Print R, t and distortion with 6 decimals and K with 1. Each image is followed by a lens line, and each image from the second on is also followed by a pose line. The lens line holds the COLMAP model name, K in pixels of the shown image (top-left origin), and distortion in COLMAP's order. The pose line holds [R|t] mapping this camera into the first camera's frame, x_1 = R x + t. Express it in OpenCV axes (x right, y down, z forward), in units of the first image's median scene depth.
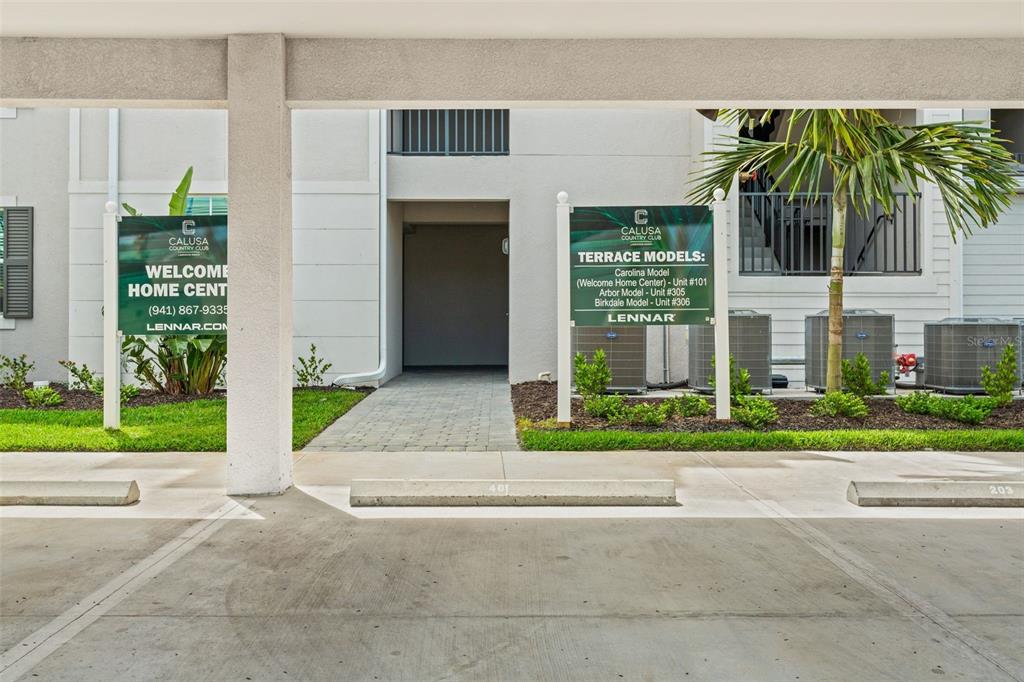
lens RADIAL K [[1014.0, 0, 509.7], [0, 1014.0, 363.5], [0, 0, 1]] dist [0.006677, 0.008433]
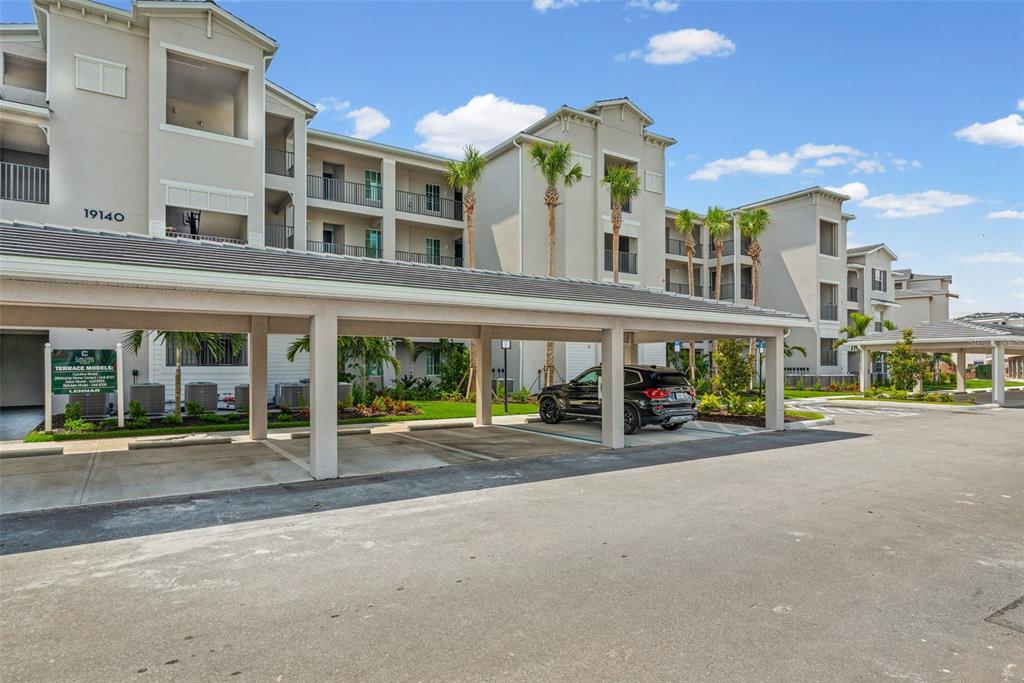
lens RADIAL K [[581.5, 0, 512.2], [0, 581.5, 364.6], [0, 0, 1]] dist [-0.002501, -0.000687]
pose [[0.831348, -0.000713, 0.555751, 0.216381], [0.022204, 0.999243, -0.031934, -0.040374], [-0.555308, 0.038889, 0.830735, -0.911962]]
